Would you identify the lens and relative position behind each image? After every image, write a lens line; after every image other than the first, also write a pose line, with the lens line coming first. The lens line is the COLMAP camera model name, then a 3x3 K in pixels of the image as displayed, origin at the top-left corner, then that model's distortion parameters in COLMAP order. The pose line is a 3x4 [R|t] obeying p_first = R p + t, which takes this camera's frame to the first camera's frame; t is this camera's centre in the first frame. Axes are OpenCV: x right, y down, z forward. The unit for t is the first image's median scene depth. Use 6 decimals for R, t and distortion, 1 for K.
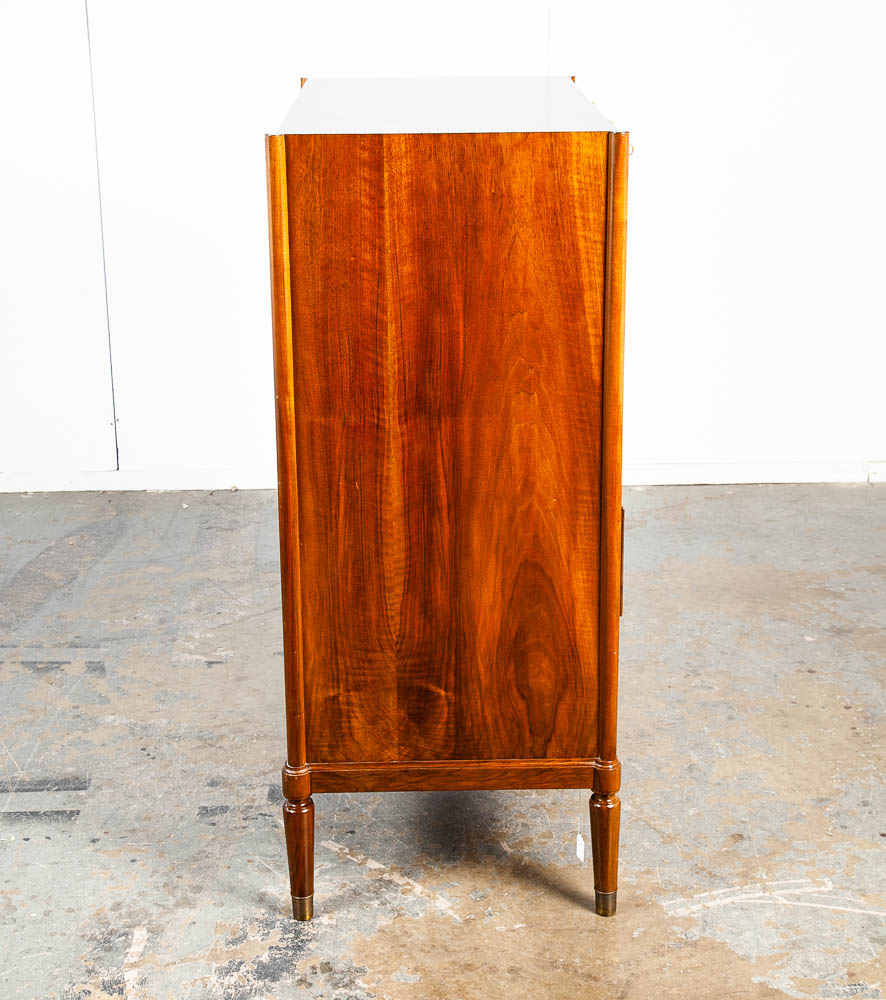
lens RADIAL K [[1788.9, 0, 451.4], [0, 1788.9, 471.6], [0, 0, 1]] dist [0.112671, 0.000000]
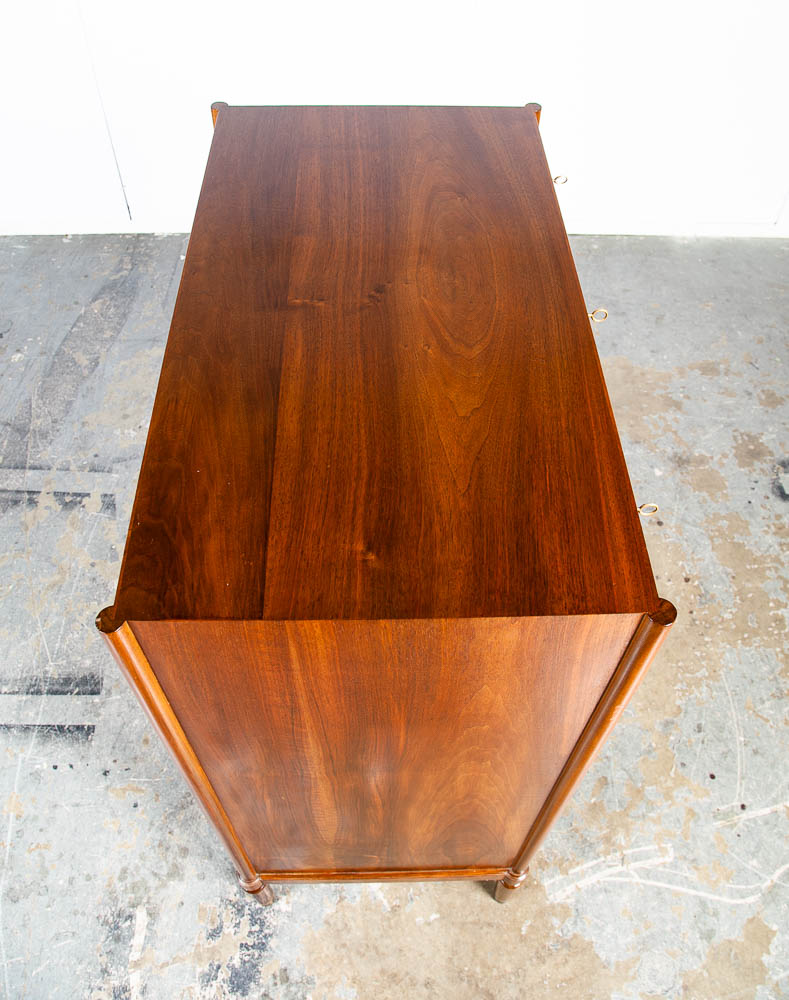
lens RADIAL K [[857.2, 0, 396.2], [0, 857.2, 465.1], [0, 0, 1]] dist [-0.123076, 0.068680]
pose [[0.999710, 0.011332, 0.021263, -0.005647], [-0.021223, 0.831948, 0.554448, -0.339040], [-0.011407, -0.554738, 0.831947, 0.672535]]
